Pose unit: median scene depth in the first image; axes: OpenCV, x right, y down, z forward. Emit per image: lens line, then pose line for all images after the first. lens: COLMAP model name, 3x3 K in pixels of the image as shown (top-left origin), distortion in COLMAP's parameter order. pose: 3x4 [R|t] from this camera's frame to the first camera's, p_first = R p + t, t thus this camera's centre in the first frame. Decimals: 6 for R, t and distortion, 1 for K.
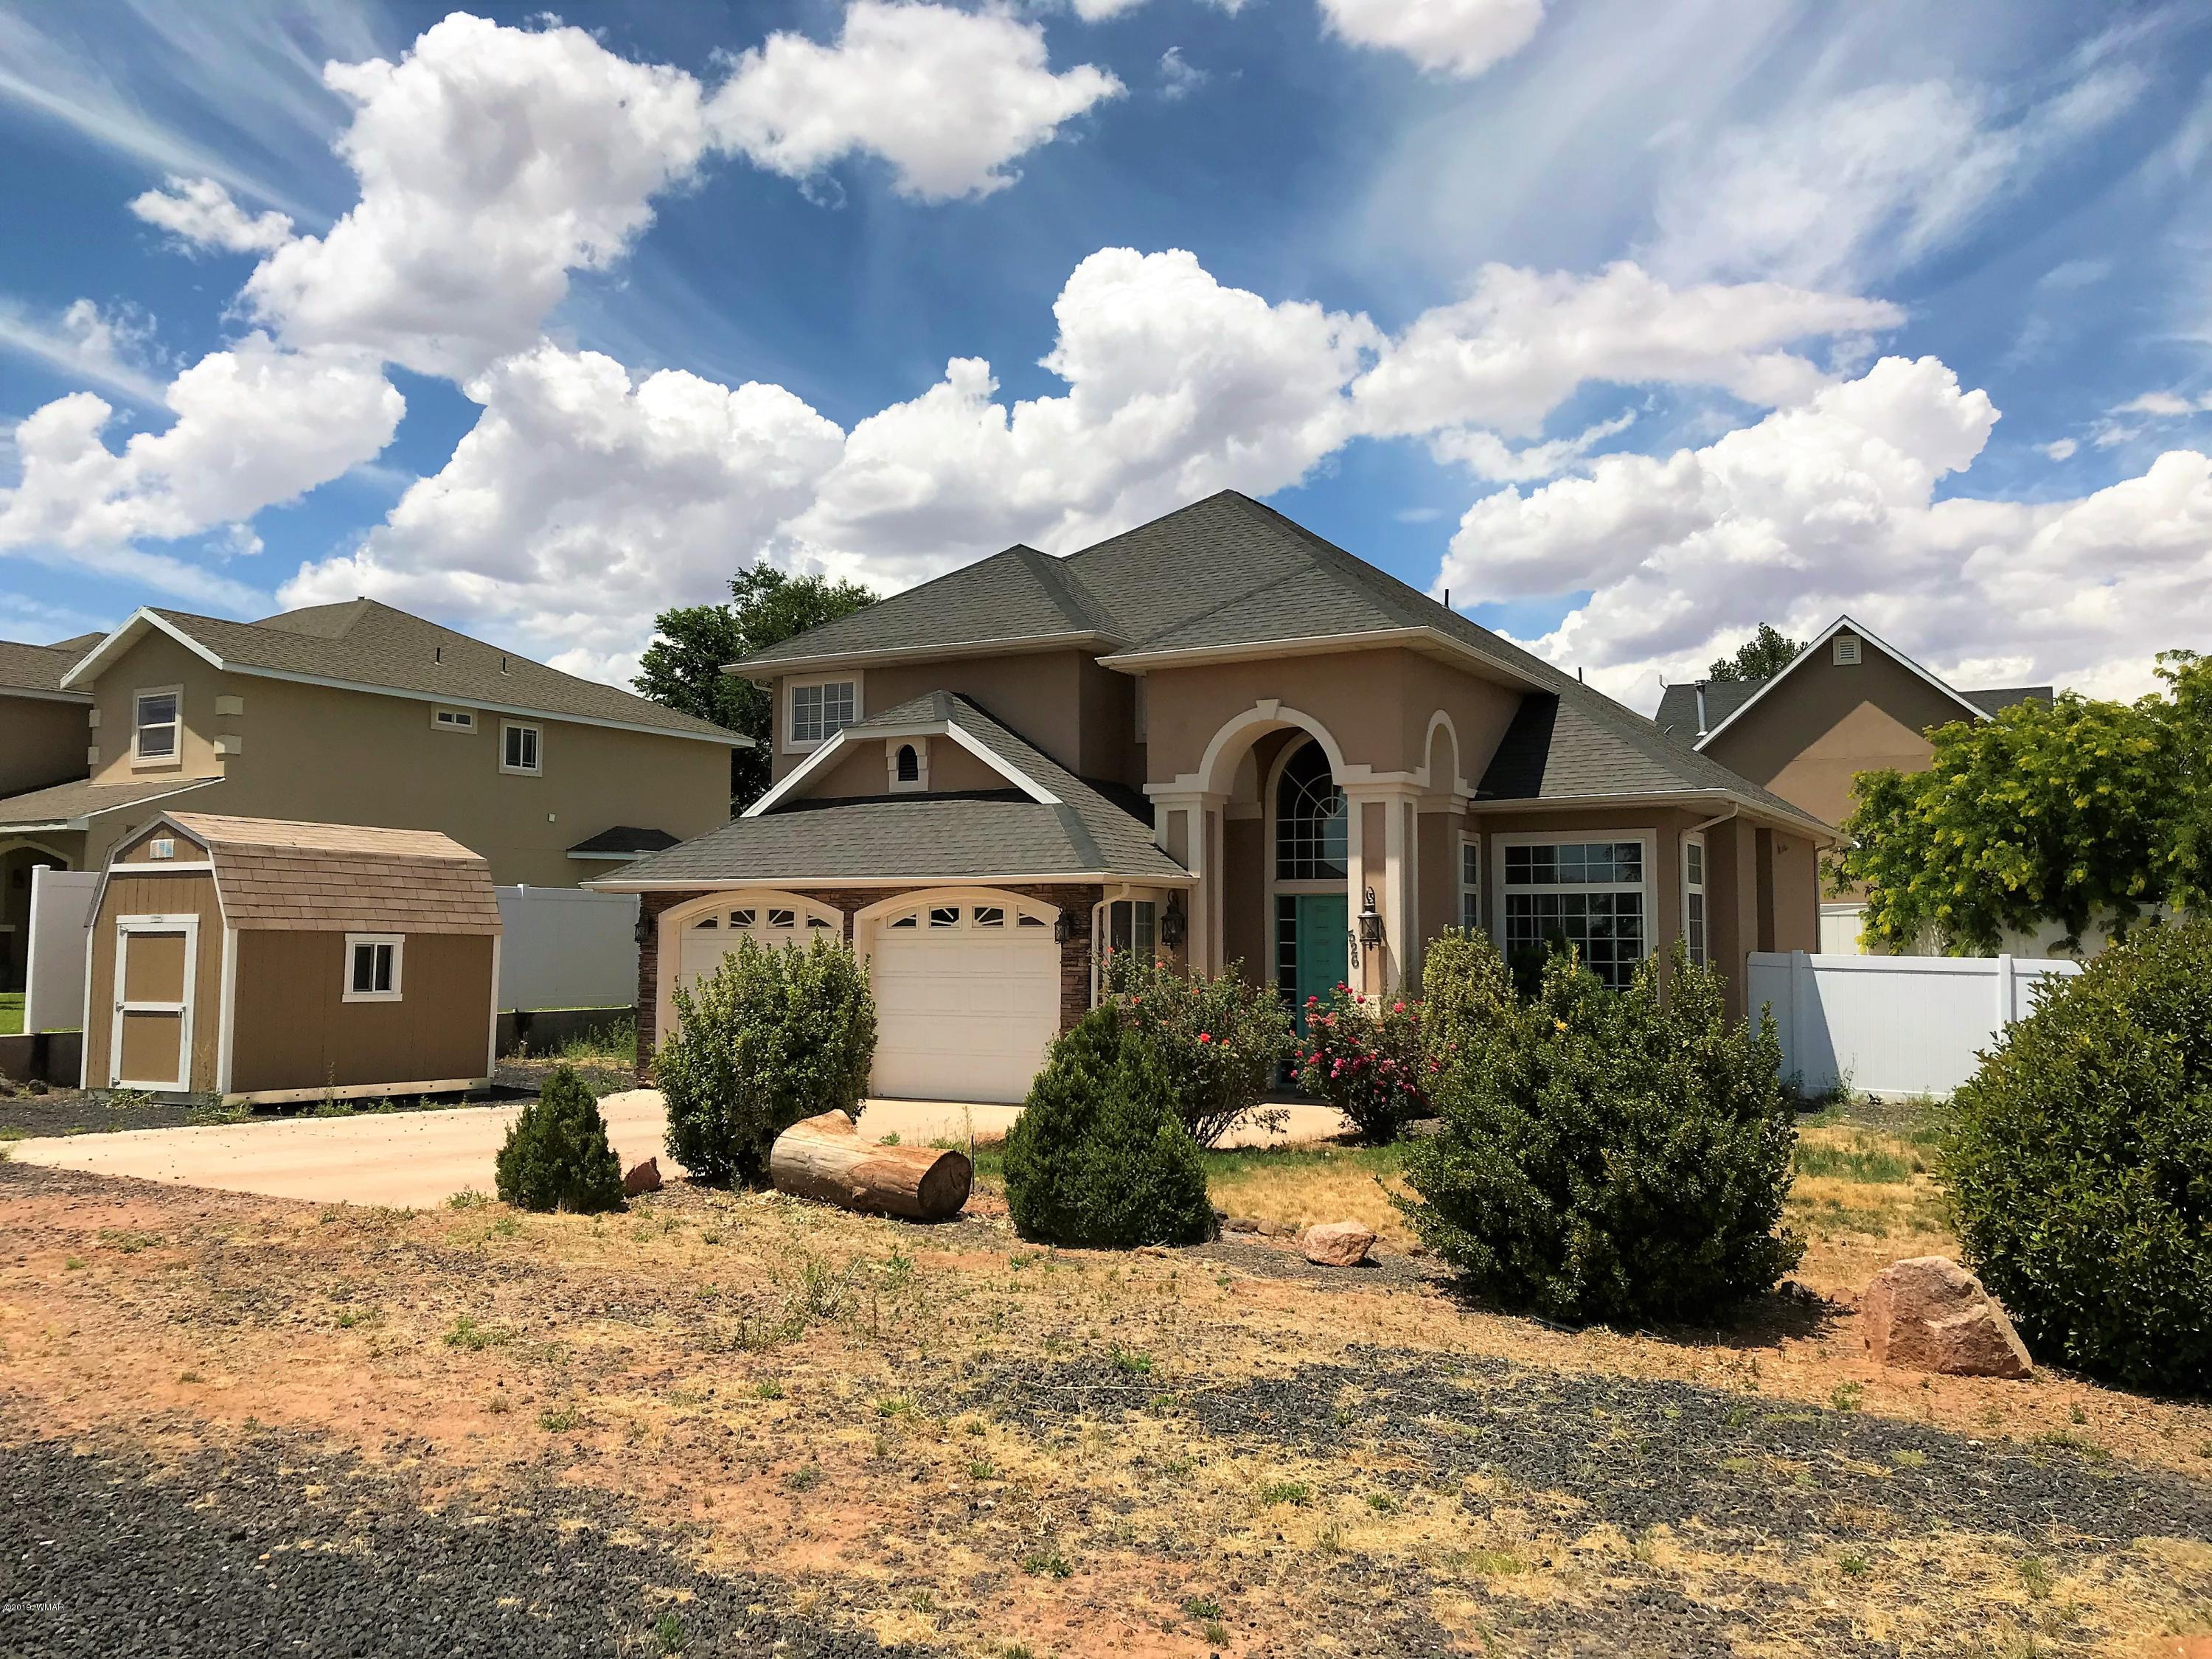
lens RADIAL K [[1844.7, 0, 1084.3], [0, 1844.7, 792.1], [0, 0, 1]] dist [0.075821, -0.204886]
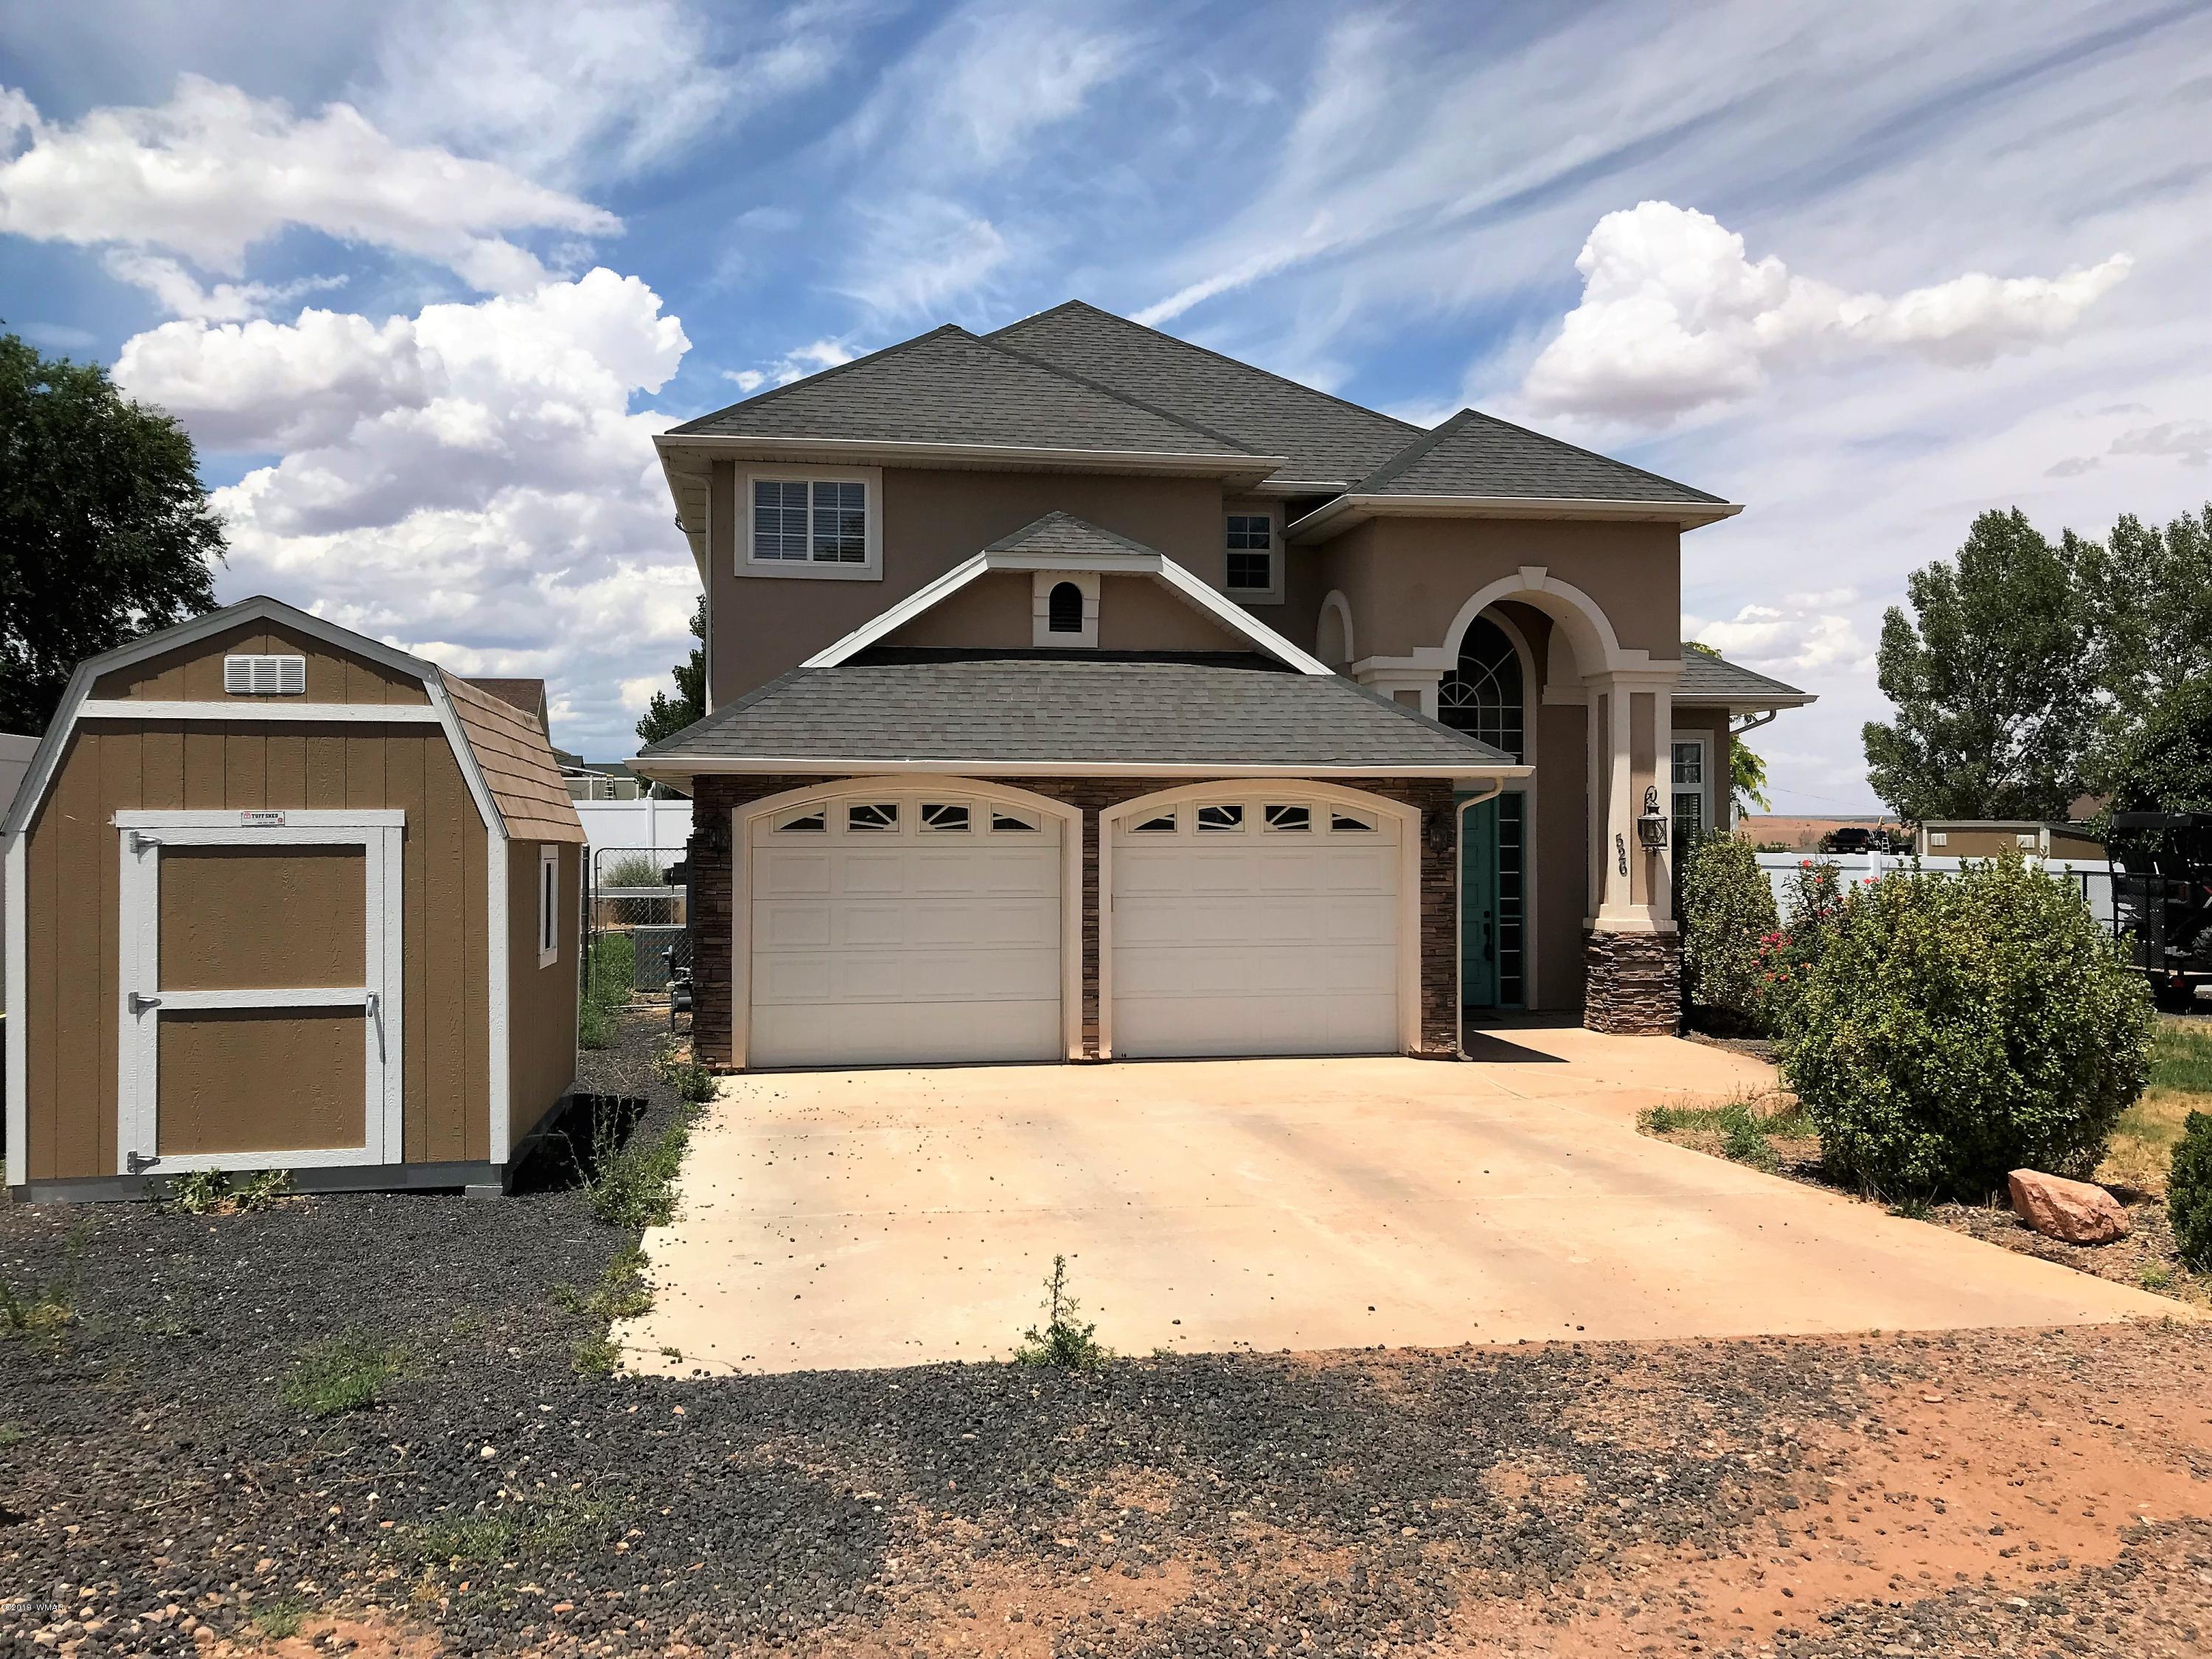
lens RADIAL K [[1830.8, 0, 1106.0], [0, 1830.8, 829.5], [0, 0, 1]] dist [0.016312, -0.000745]
pose [[0.766841, -0.001972, 0.641834, -0.619150], [-0.051482, 0.996584, 0.064572, 0.027533], [-0.639769, -0.082560, 0.764120, 0.472722]]
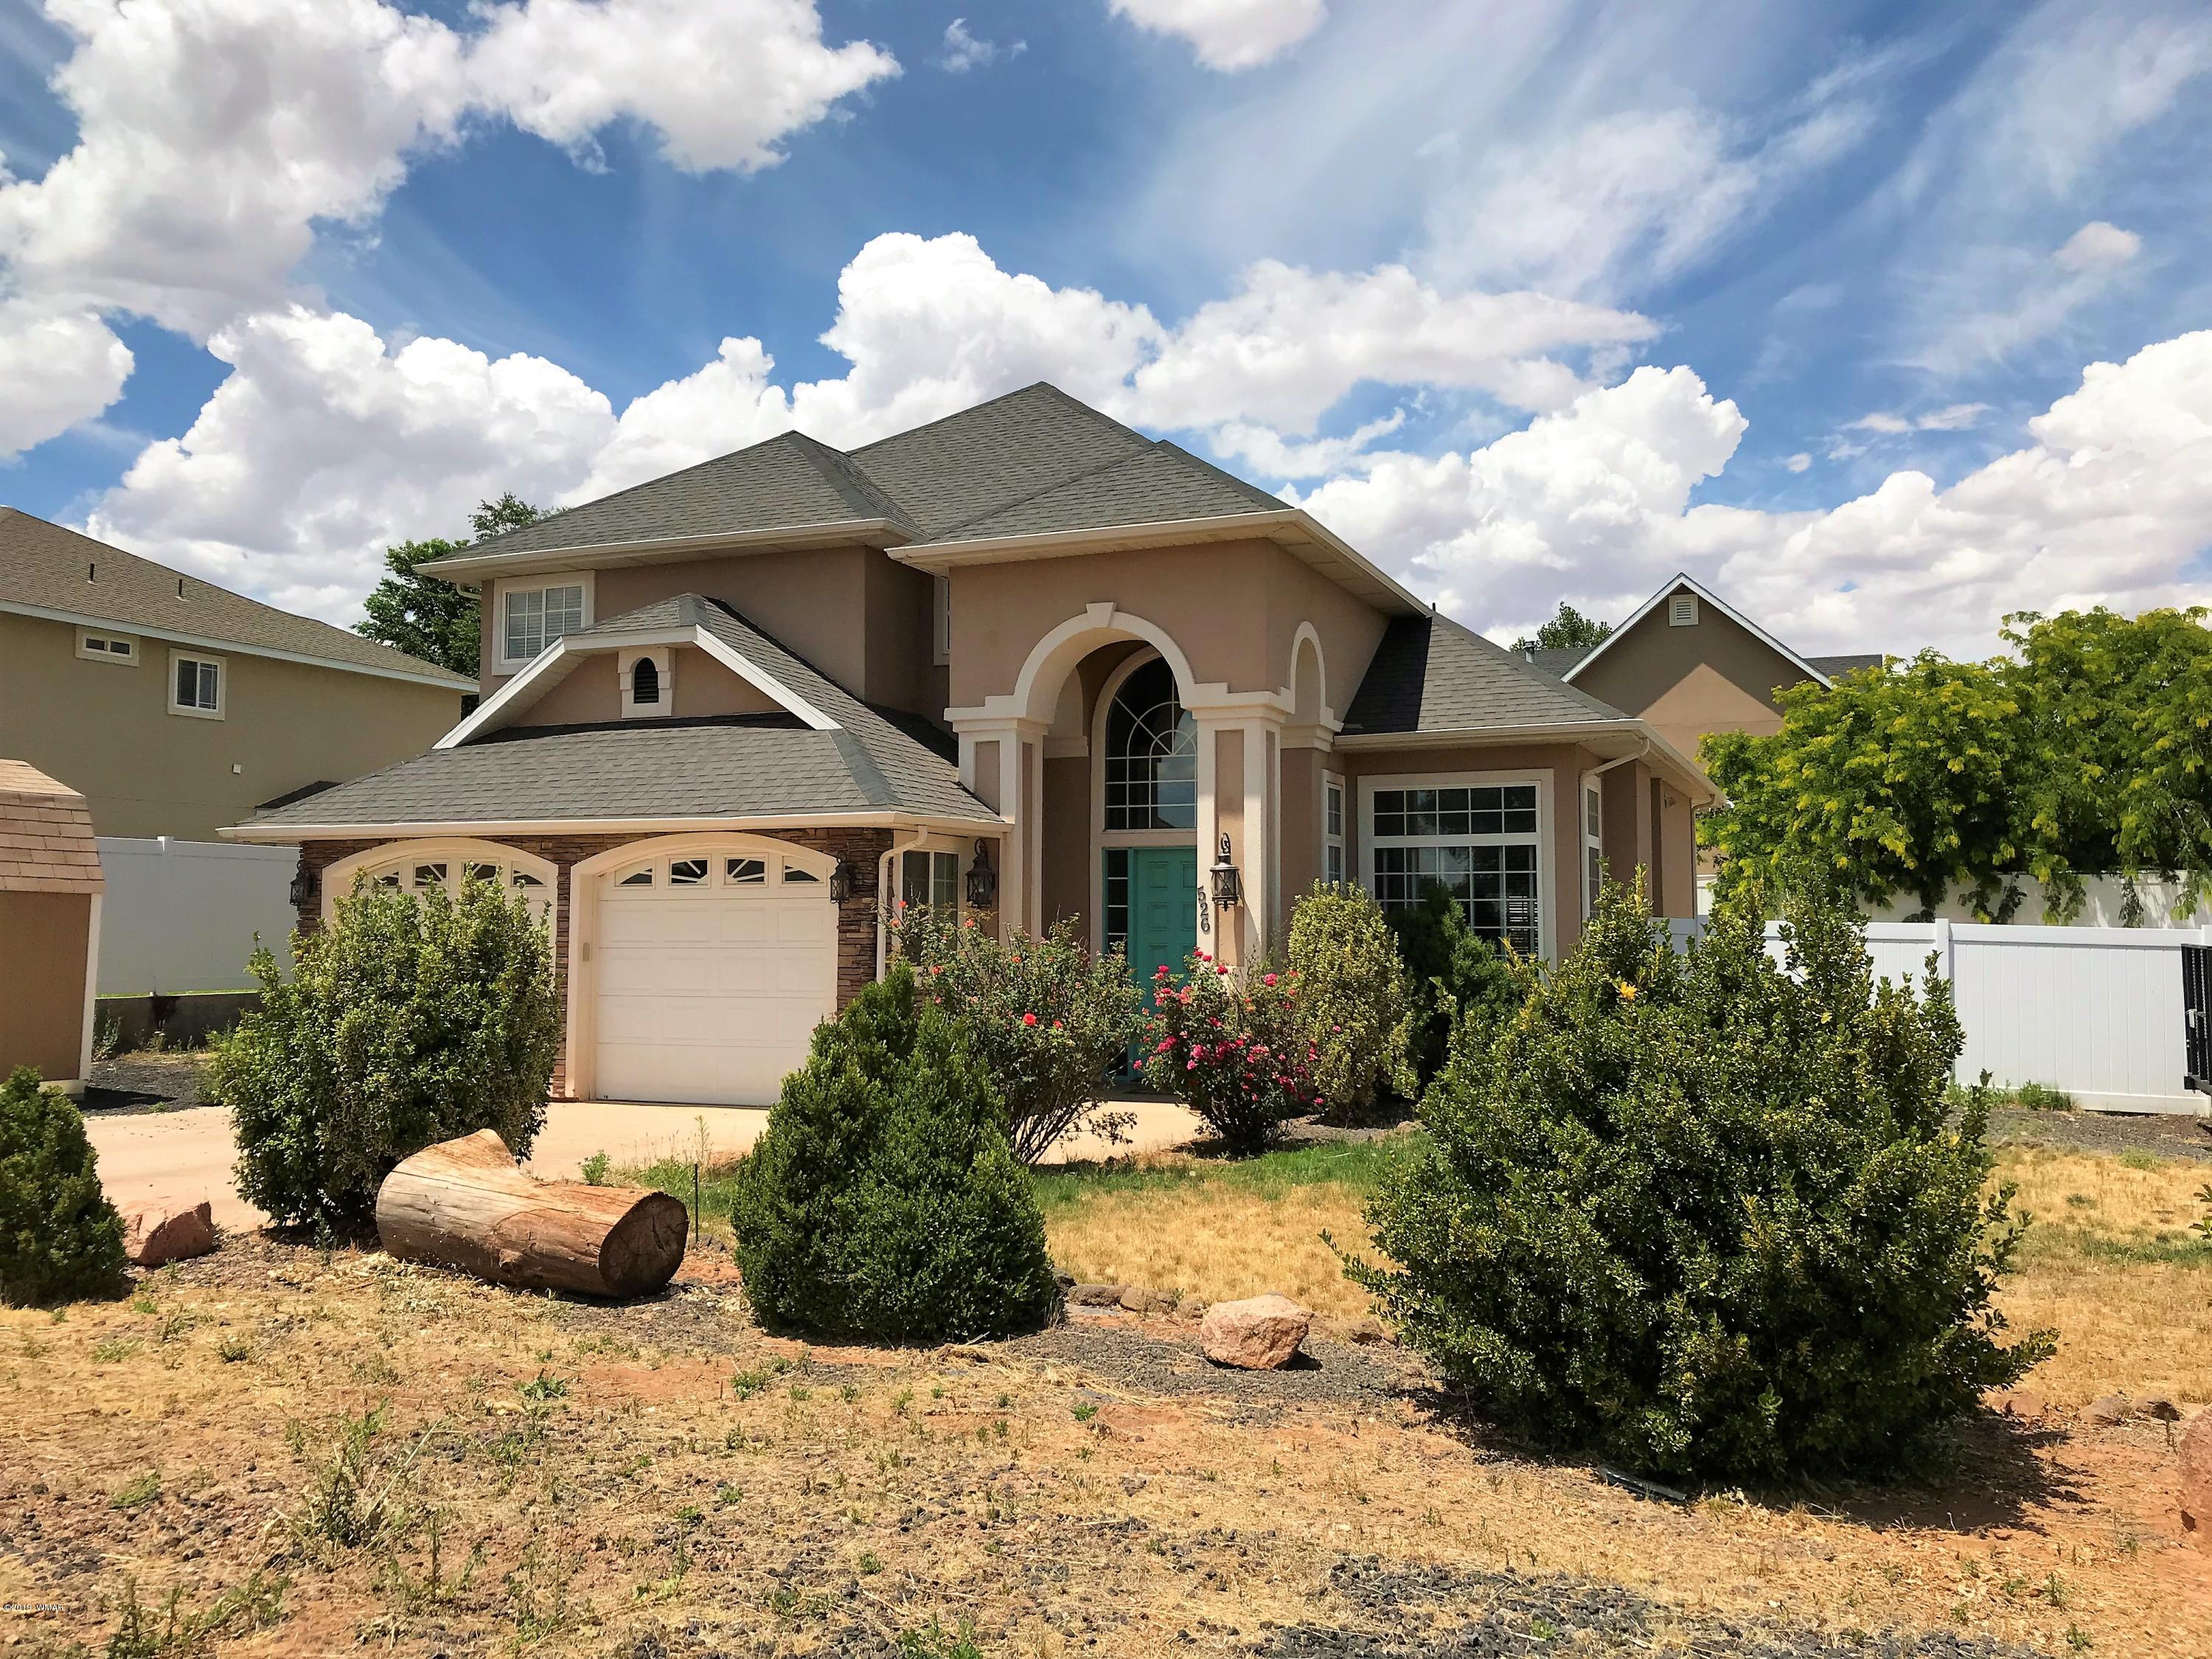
lens RADIAL K [[1830.8, 0, 1106.0], [0, 1830.8, 829.5], [0, 0, 1]] dist [0.016312, -0.000745]
pose [[0.992013, 0.006591, 0.125964, 0.002257], [-0.009877, 0.999626, 0.025483, 0.029348], [-0.125749, -0.026524, 0.991707, 0.209609]]
